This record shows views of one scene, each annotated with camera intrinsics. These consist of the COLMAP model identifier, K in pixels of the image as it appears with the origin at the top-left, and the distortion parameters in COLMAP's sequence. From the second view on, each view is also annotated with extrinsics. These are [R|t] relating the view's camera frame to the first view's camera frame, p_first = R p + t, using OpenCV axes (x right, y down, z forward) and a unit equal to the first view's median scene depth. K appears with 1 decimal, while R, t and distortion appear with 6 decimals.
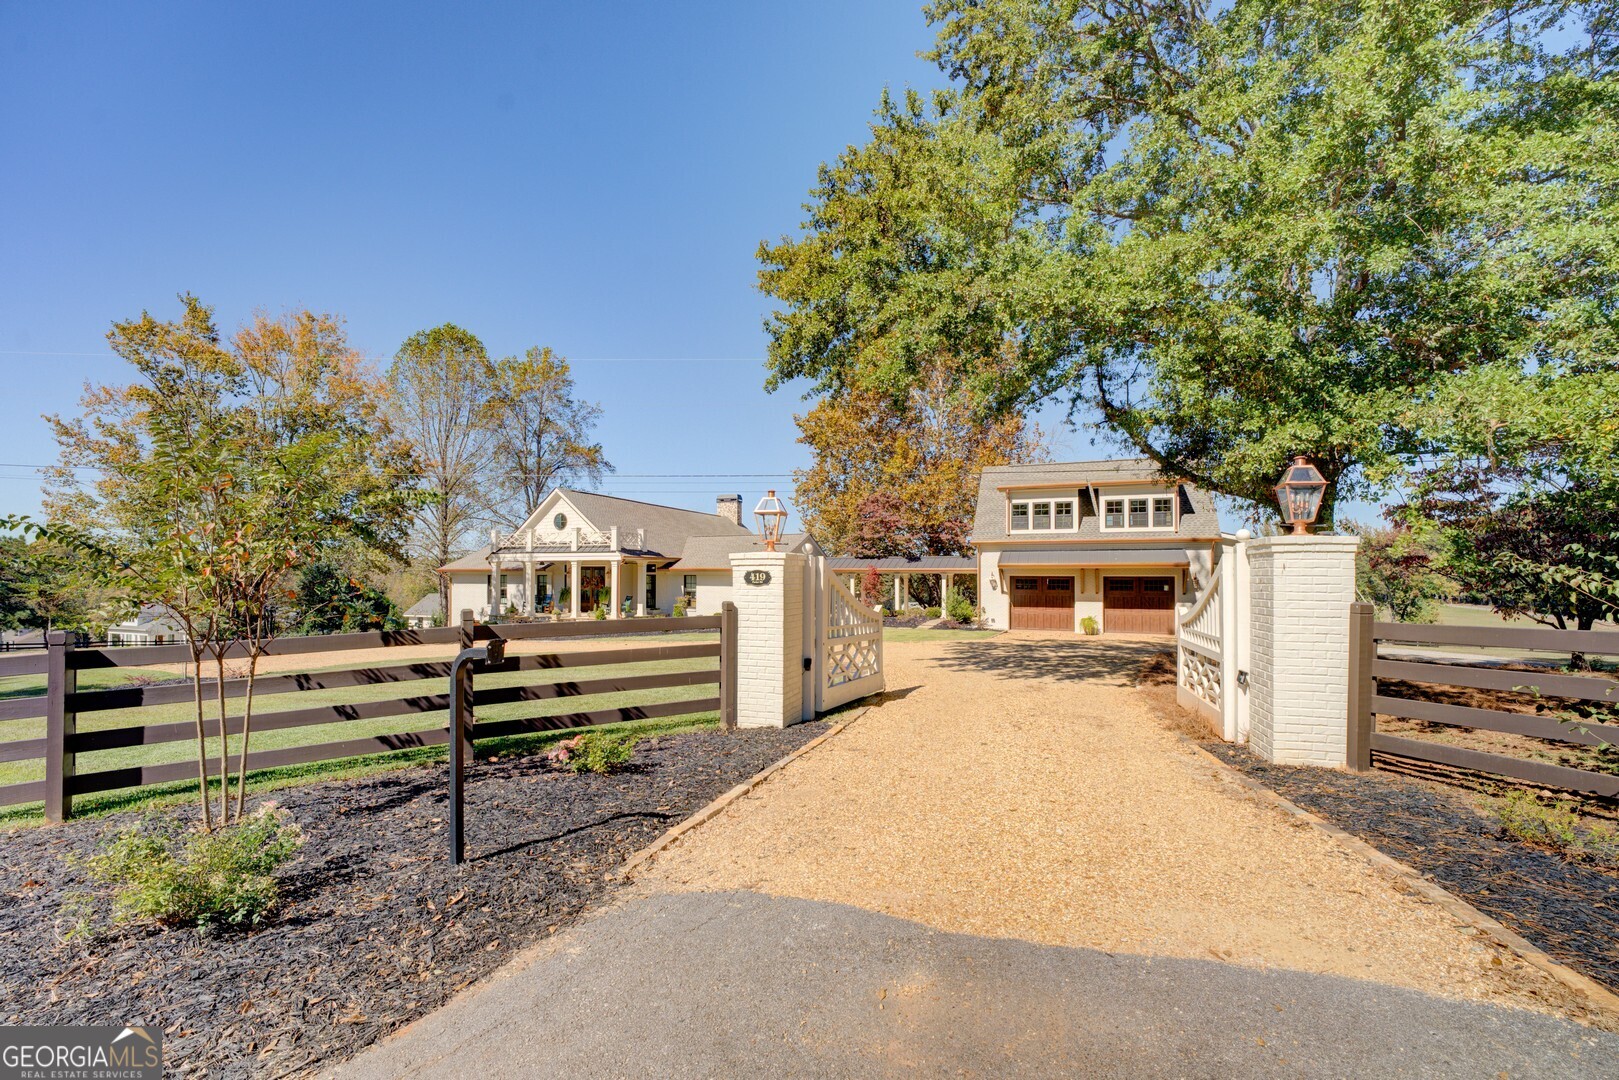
lens RADIAL K [[698.9, 0, 811.0], [0, 698.9, 569.0], [0, 0, 1]] dist [-0.021447, 0.000759]
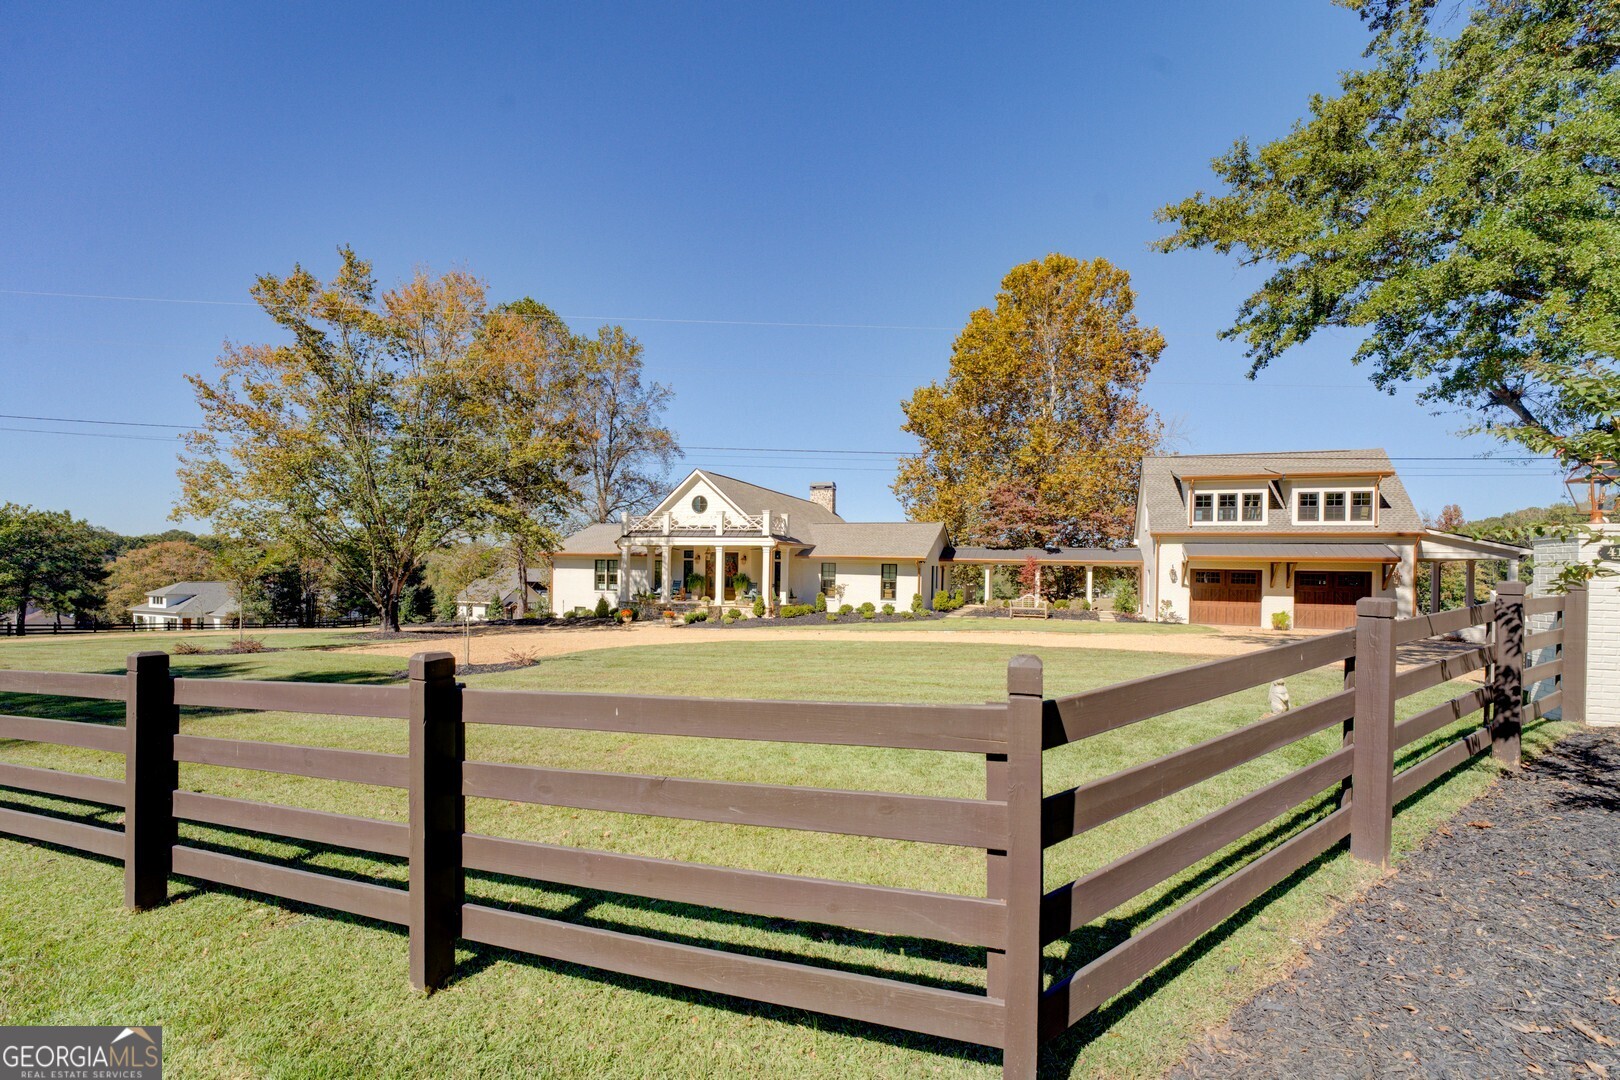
lens RADIAL K [[699.3, 0, 811.5], [0, 699.3, 569.0], [0, 0, 1]] dist [-0.021447, 0.000759]
pose [[0.999413, 0.016227, 0.030173, -0.249469], [-0.016535, 0.999813, 0.010003, 0.008709], [-0.030005, -0.010496, 0.999495, 0.042068]]
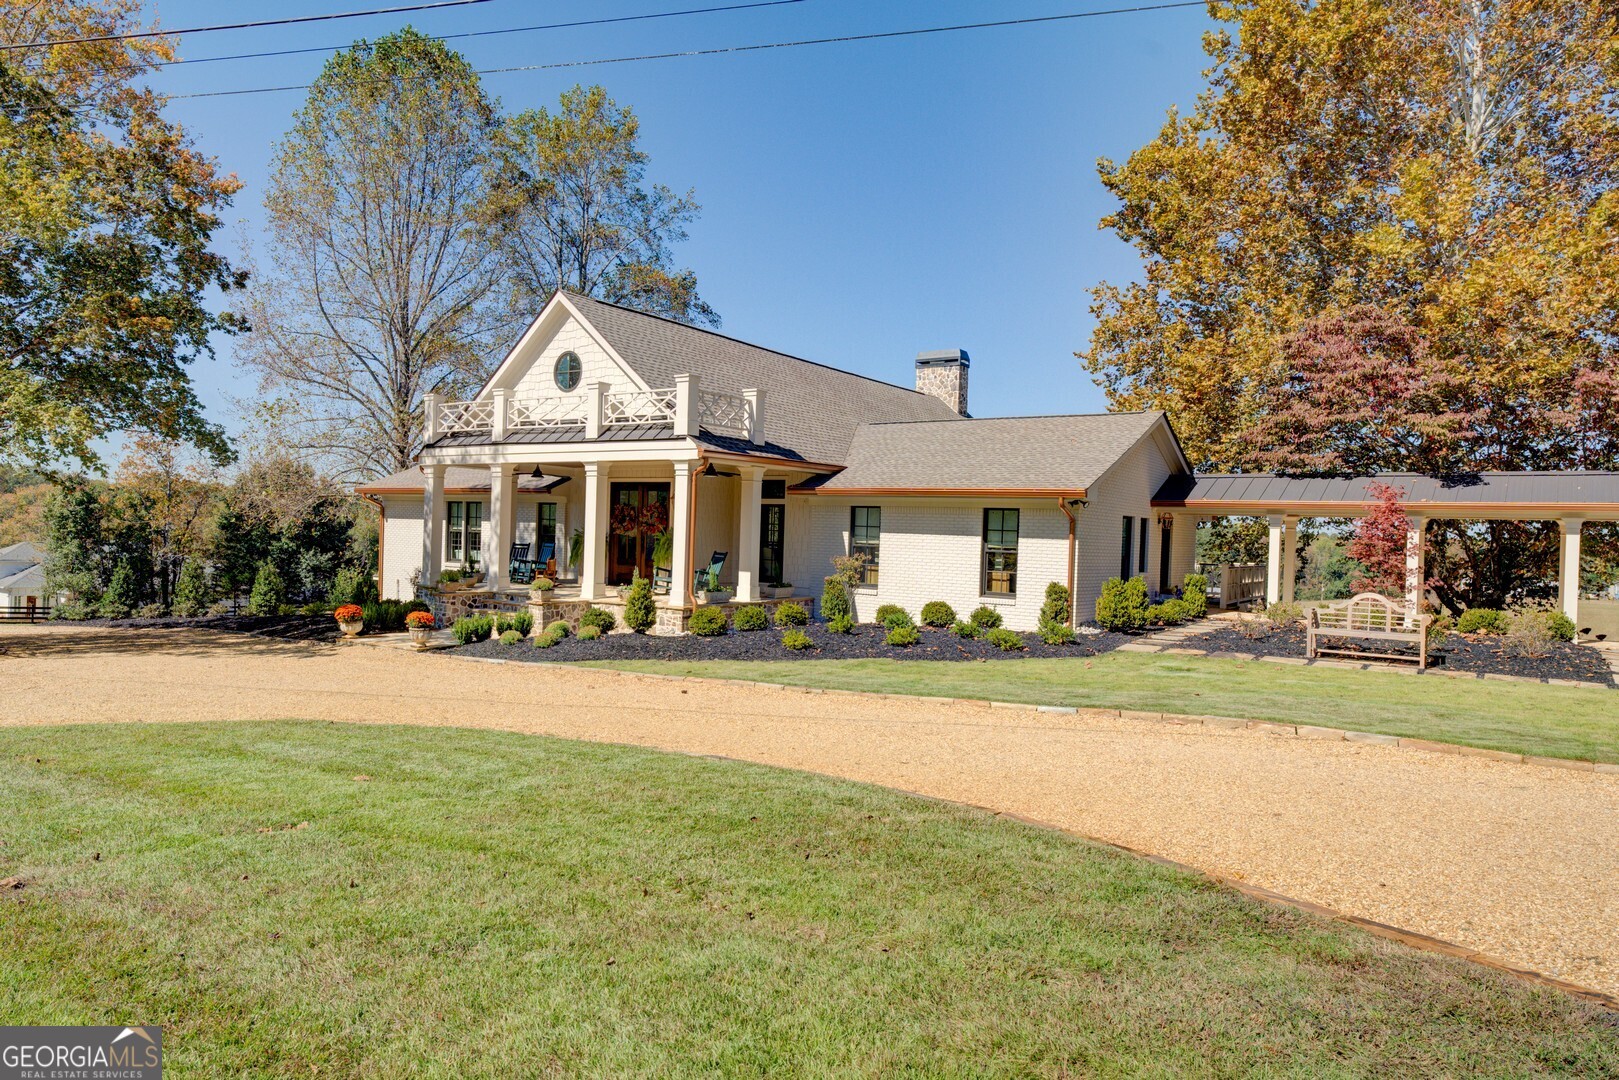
lens RADIAL K [[1051.5, 0, 809.5], [0, 1051.5, 540.0], [0, 0, 1]] dist [0.019016, 0.000465]
pose [[0.979061, 0.029248, -0.201453, -0.089045], [-0.026707, 0.999526, 0.015322, 0.021905], [0.201805, -0.009621, 0.979378, 0.429136]]
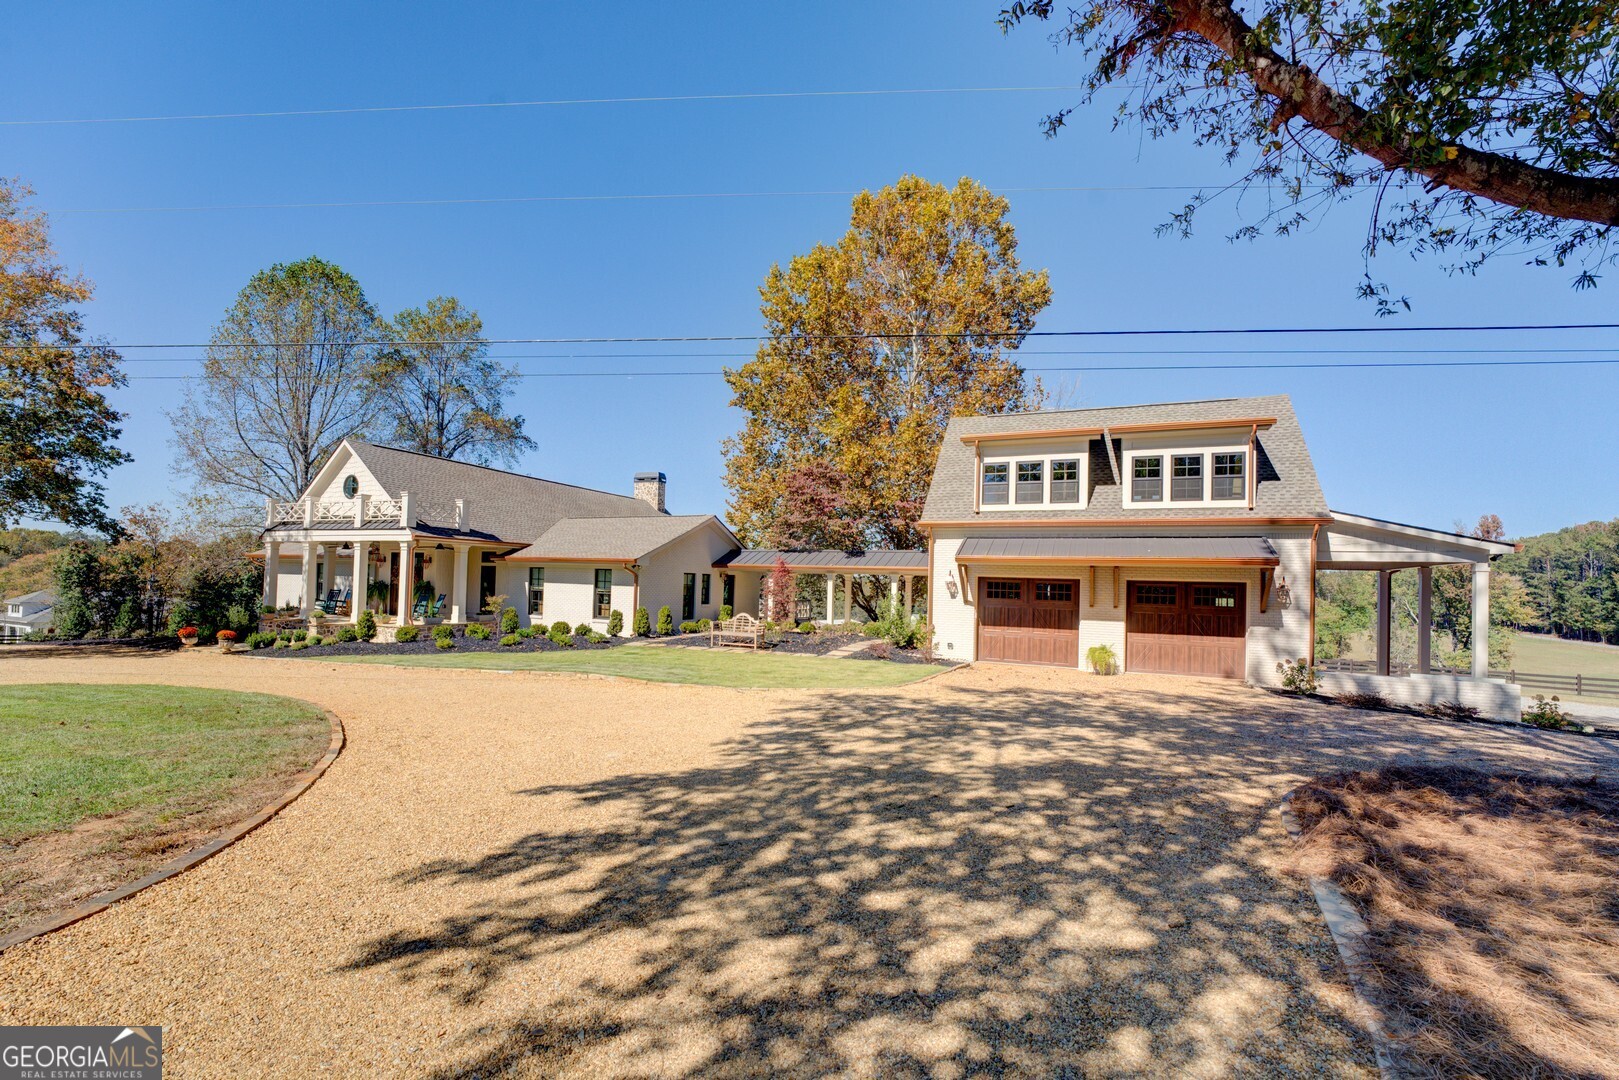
lens RADIAL K [[698.9, 0, 811.0], [0, 698.9, 569.0], [0, 0, 1]] dist [-0.021447, 0.000759]
pose [[0.999483, 0.024947, -0.020303, 0.132548], [-0.025207, 0.999602, -0.012658, 0.013427], [0.019979, 0.013163, 0.999714, 0.328196]]
